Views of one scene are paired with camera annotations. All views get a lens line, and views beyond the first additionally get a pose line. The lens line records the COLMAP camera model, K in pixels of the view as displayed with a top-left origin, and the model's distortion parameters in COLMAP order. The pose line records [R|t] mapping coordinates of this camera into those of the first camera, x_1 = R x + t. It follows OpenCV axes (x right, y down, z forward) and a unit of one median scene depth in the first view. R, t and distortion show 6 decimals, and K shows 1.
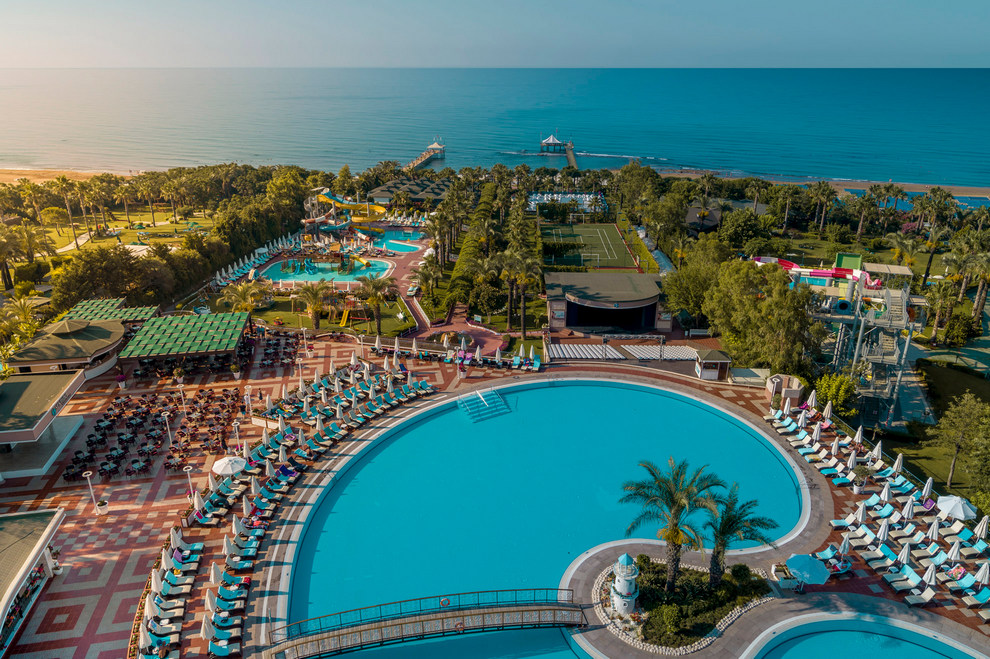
lens RADIAL K [[682.0, 0, 495.0], [0, 682.0, 329.5], [0, 0, 1]] dist [-0.001190, -0.004463]
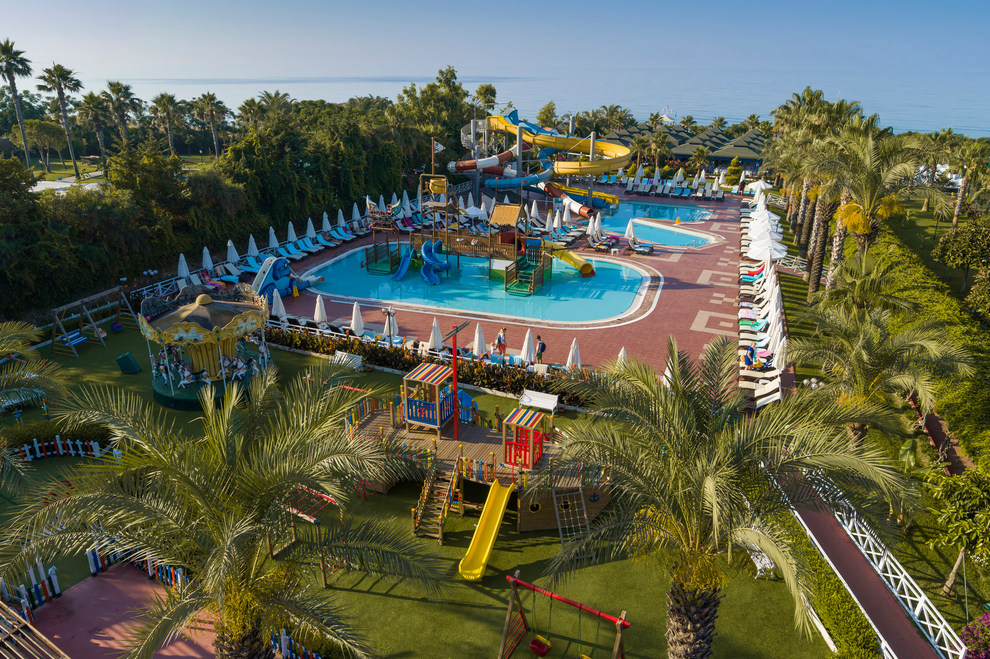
lens RADIAL K [[682.0, 0, 495.0], [0, 682.0, 329.5], [0, 0, 1]] dist [-0.001190, -0.004463]
pose [[0.959819, 0.111125, -0.257679, -0.129804], [-0.112242, 0.993626, 0.010421, -0.059187], [0.257194, 0.018920, 0.966174, 0.603413]]
